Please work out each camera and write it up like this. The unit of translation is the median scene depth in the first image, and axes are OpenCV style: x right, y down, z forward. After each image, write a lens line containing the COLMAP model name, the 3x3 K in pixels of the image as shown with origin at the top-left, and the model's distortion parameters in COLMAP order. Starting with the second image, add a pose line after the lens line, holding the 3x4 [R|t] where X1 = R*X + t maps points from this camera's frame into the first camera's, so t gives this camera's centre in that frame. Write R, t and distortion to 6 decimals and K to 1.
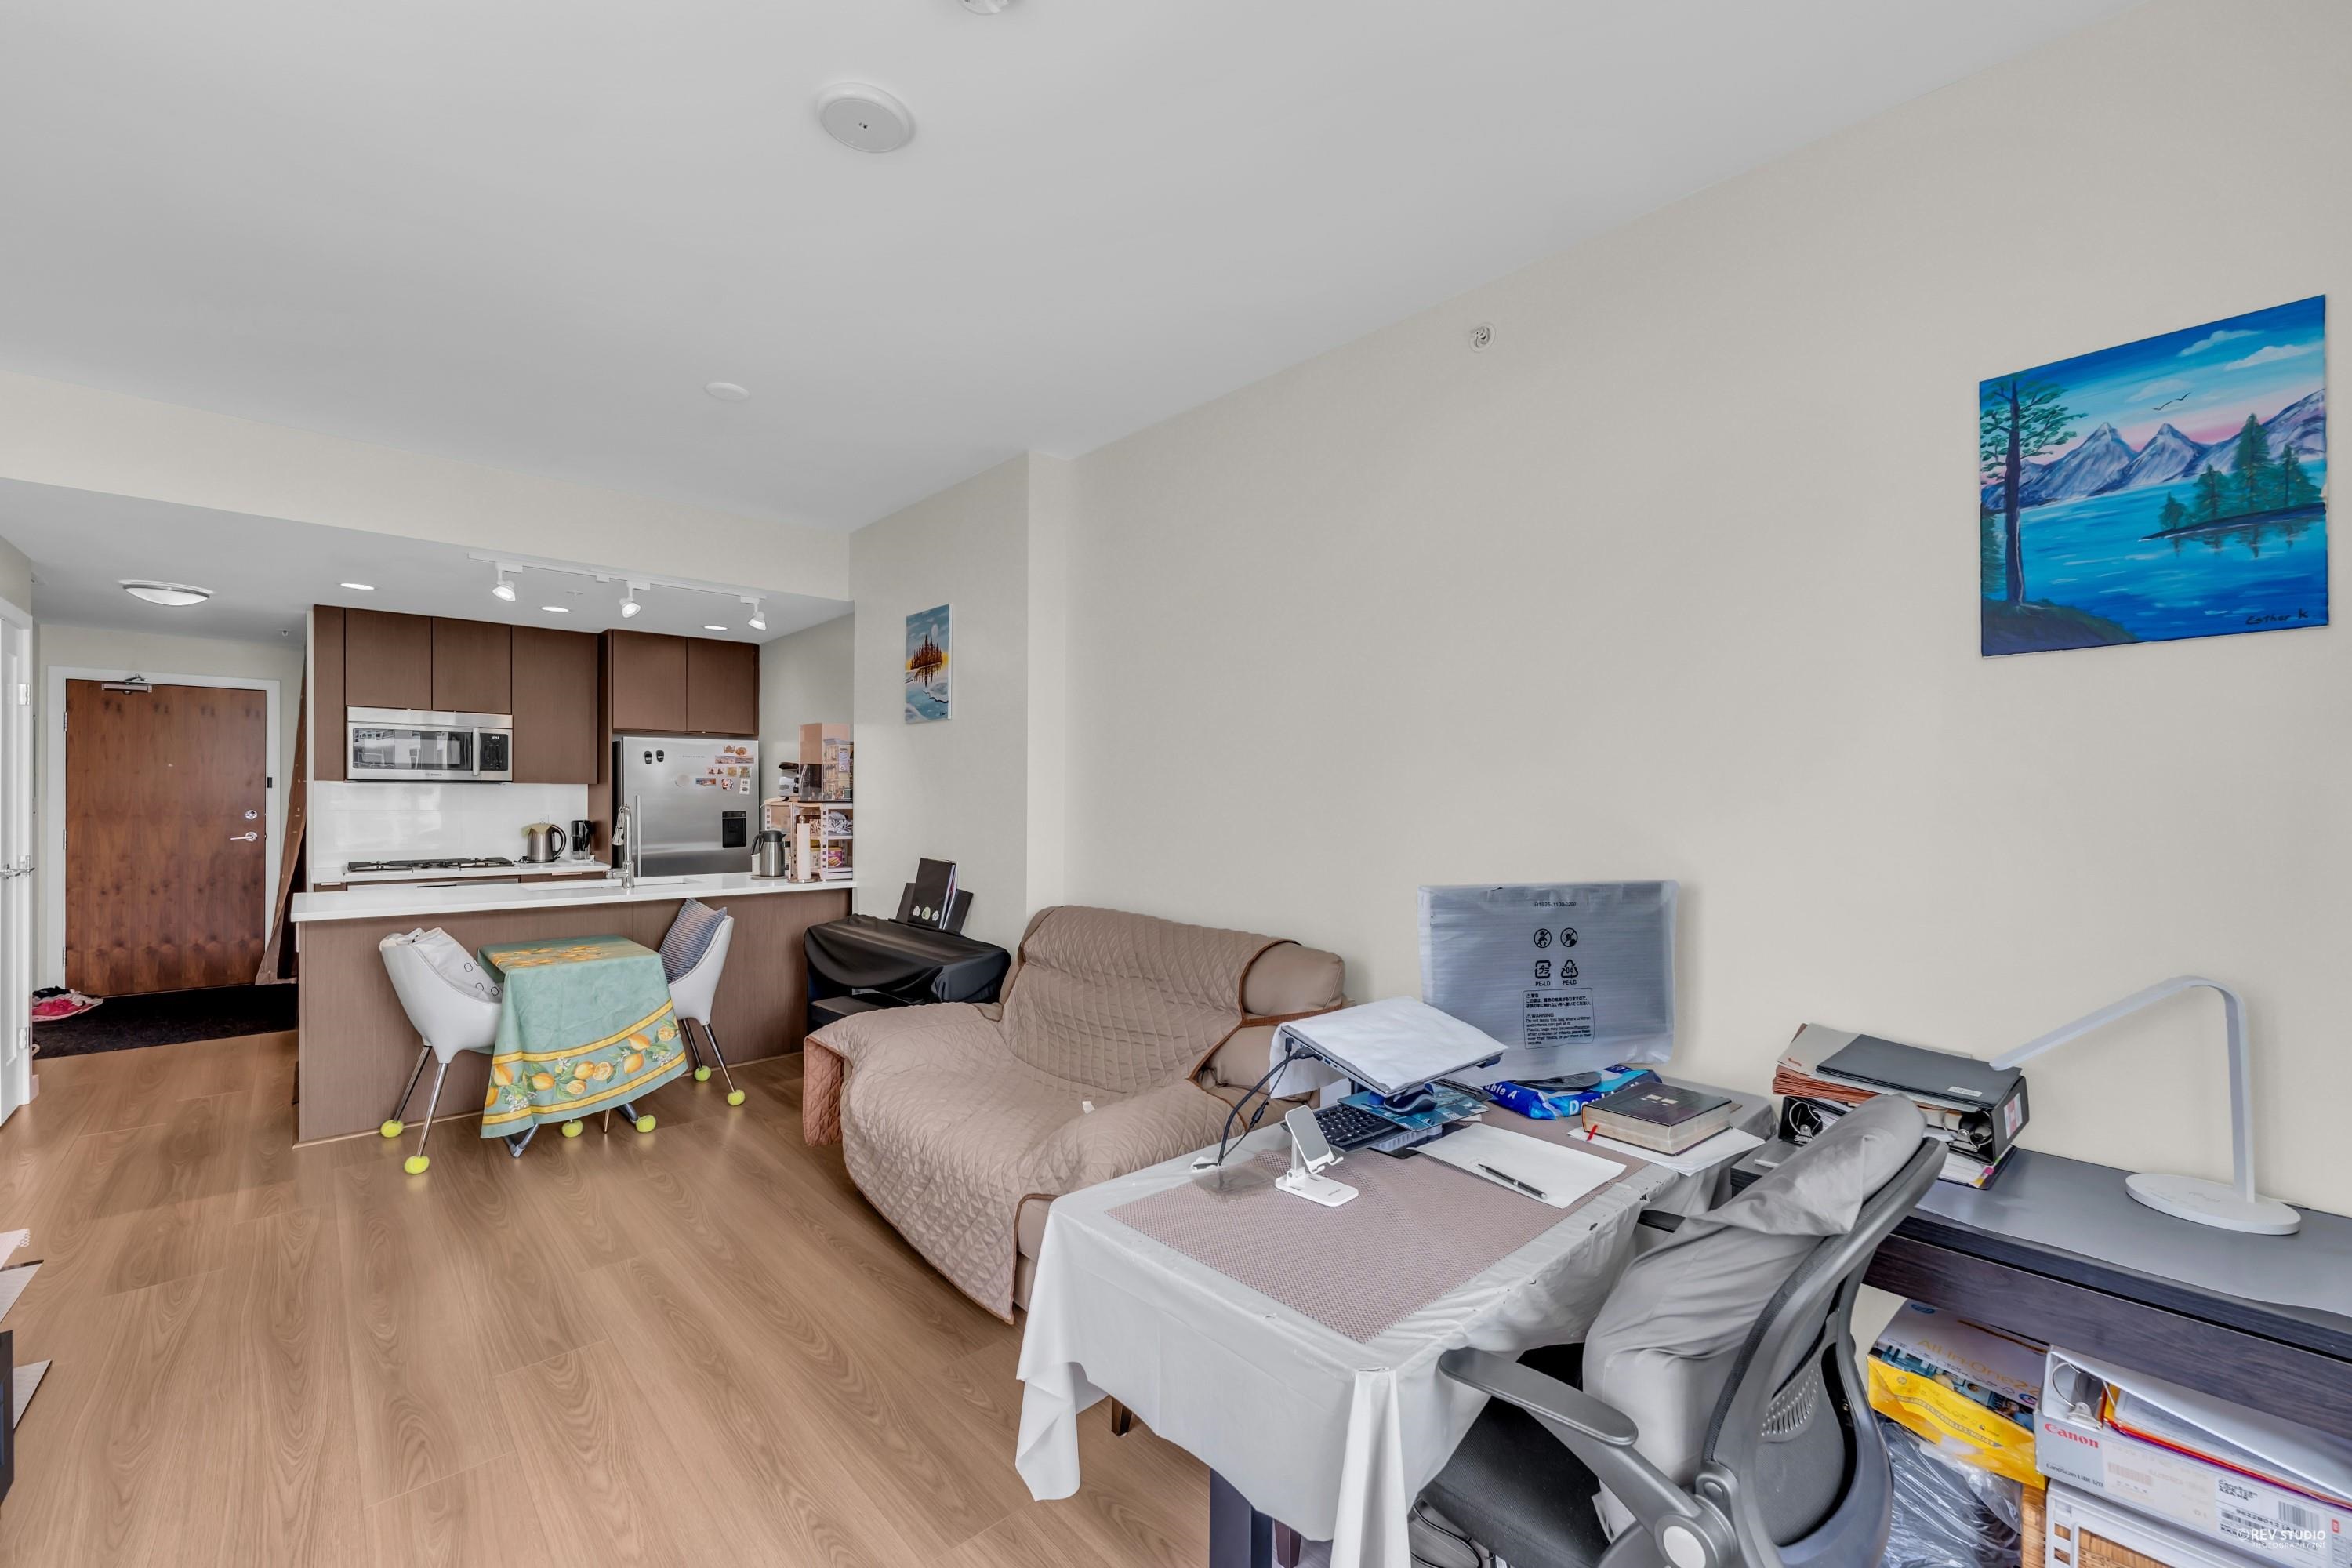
lens RADIAL K [[958.1, 0, 1201.4], [0, 958.1, 790.9], [0, 0, 1]] dist [0.002665, -0.000033]
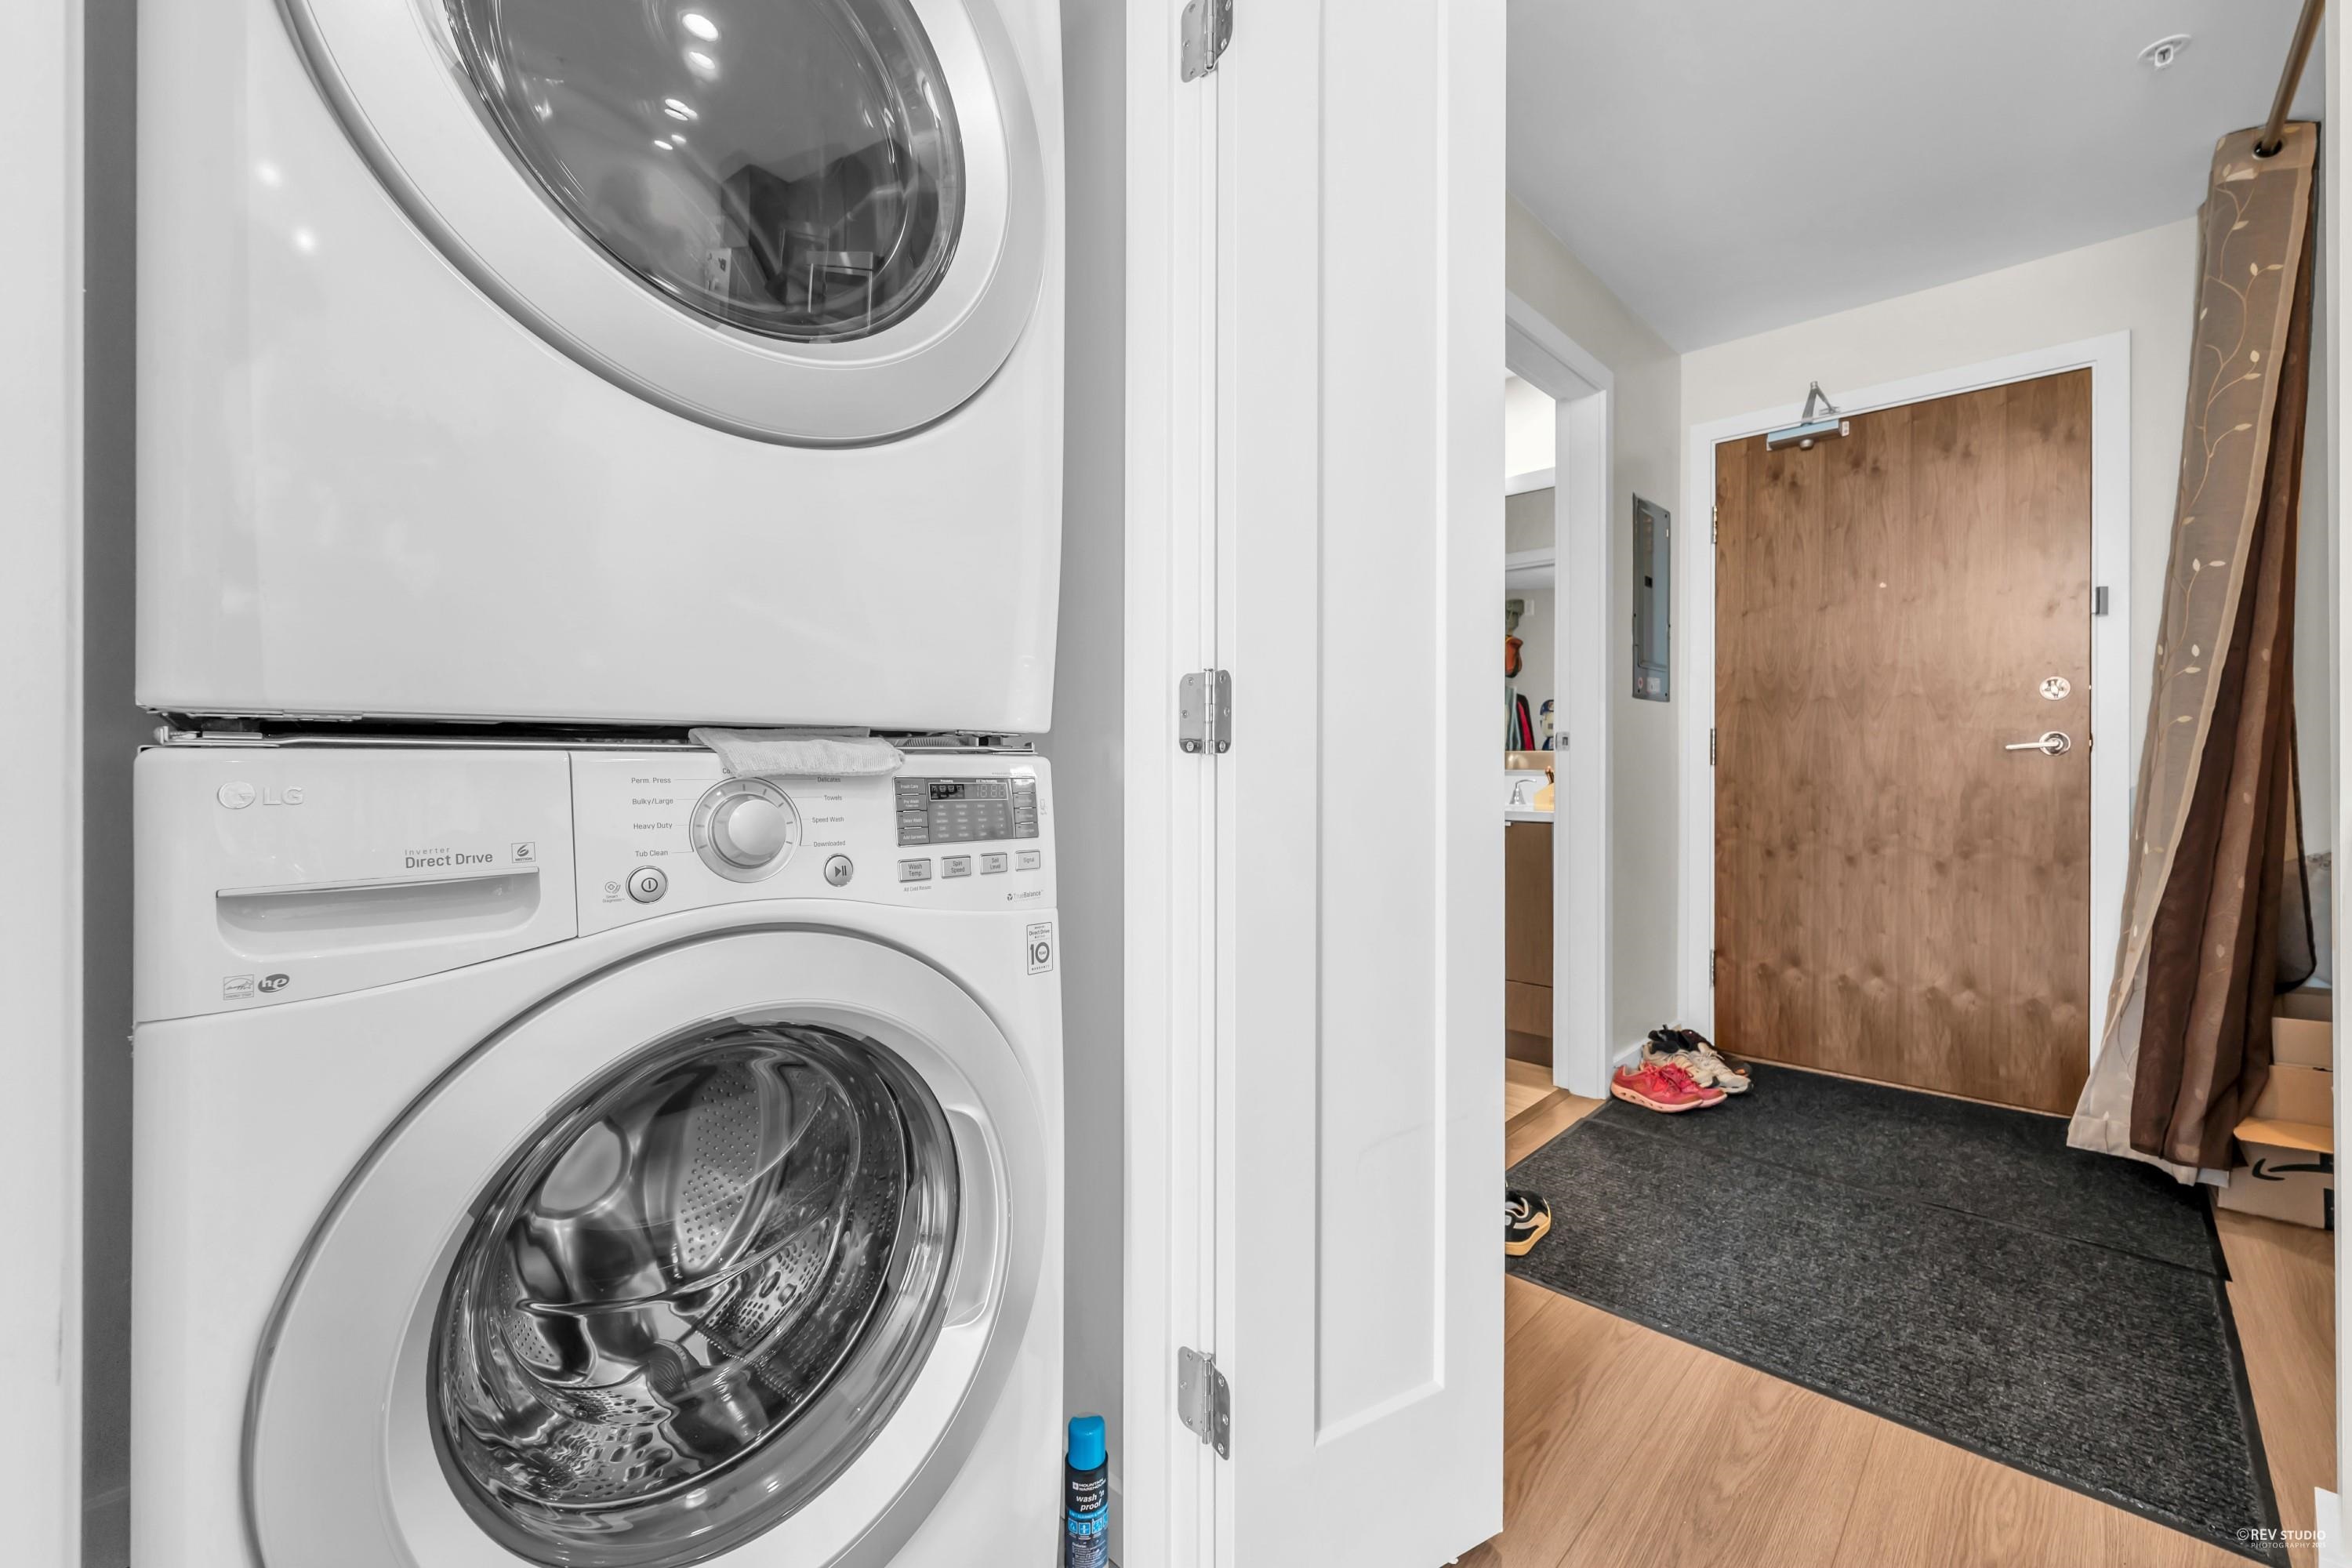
lens RADIAL K [[938.4, 0, 1162.1], [0, 938.4, 779.2], [0, 0, 1]] dist [-0.001318, -0.001353]
pose [[0.038573, 0.007634, -0.999227, -0.981191], [0.007224, 0.999943, 0.007918, 0.089874], [0.999230, -0.007524, 0.038515, 0.980378]]
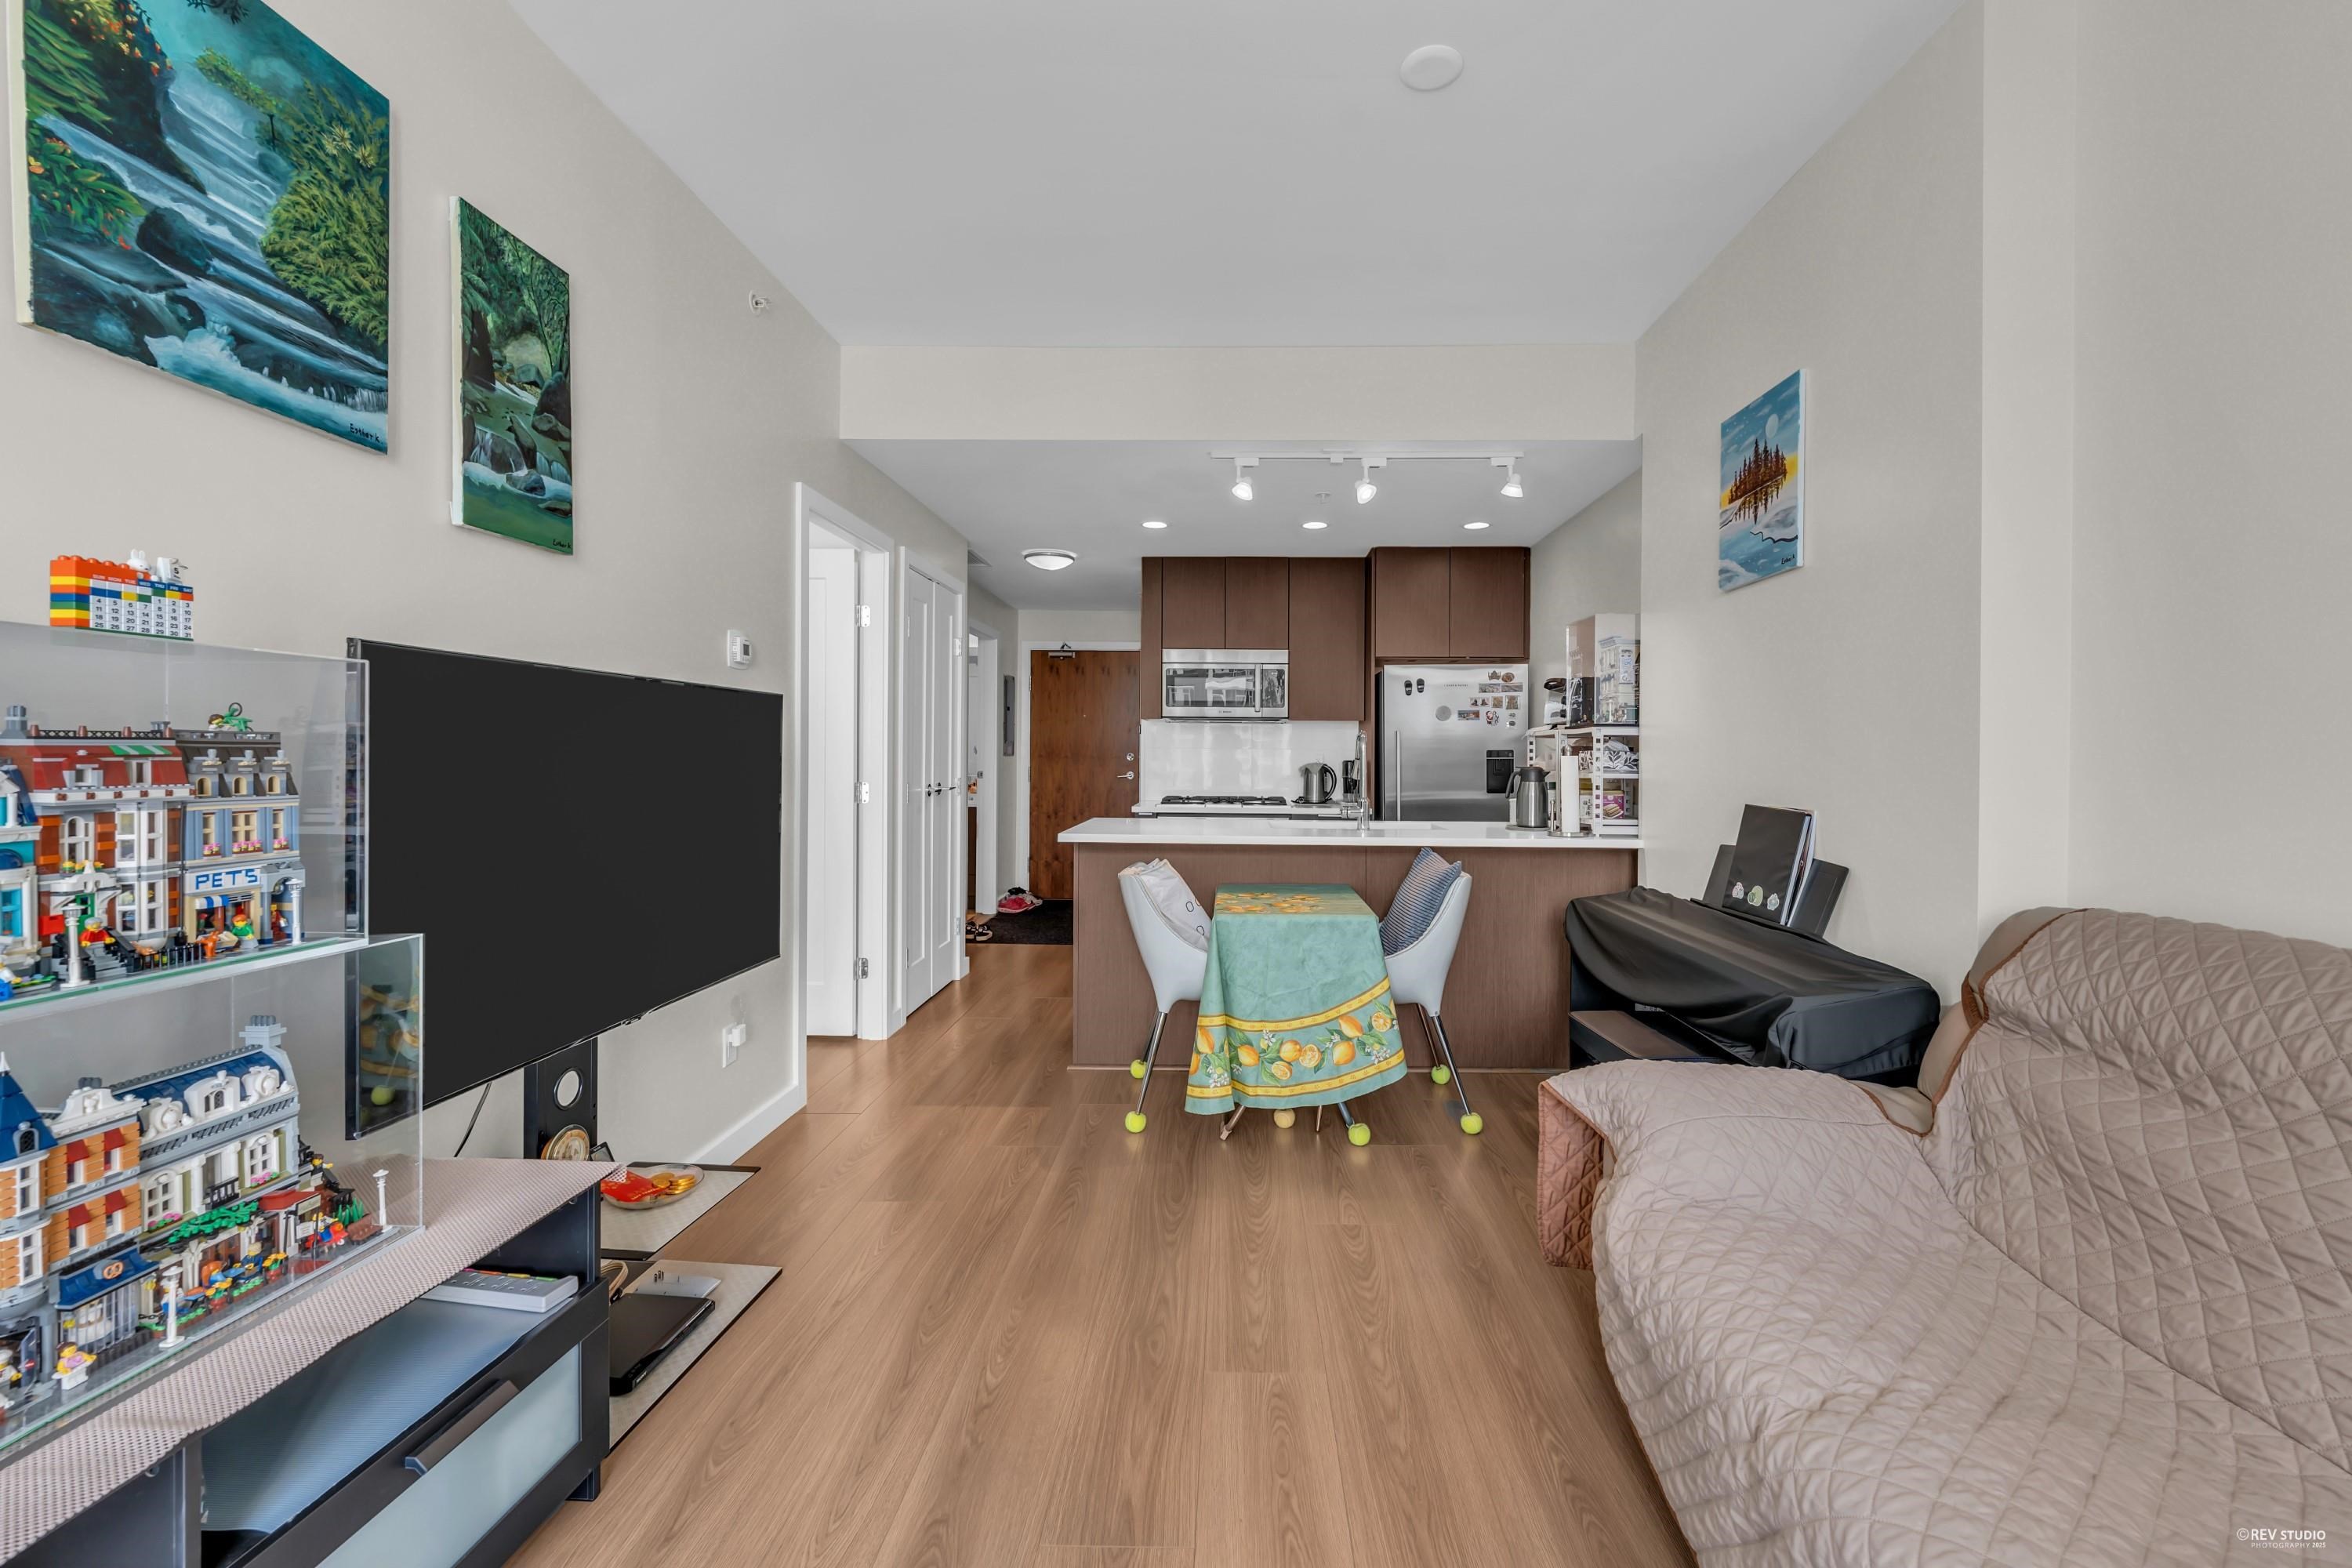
lens RADIAL K [[1001.2, 0, 1227.9], [0, 1001.2, 759.9], [0, 0, 1]] dist [-0.005312, 0.000544]
pose [[0.726896, 0.004109, -0.686736, -0.091410], [-0.002757, 0.999992, 0.003065, 0.038797], [0.686742, -0.000335, 0.726901, 0.297985]]
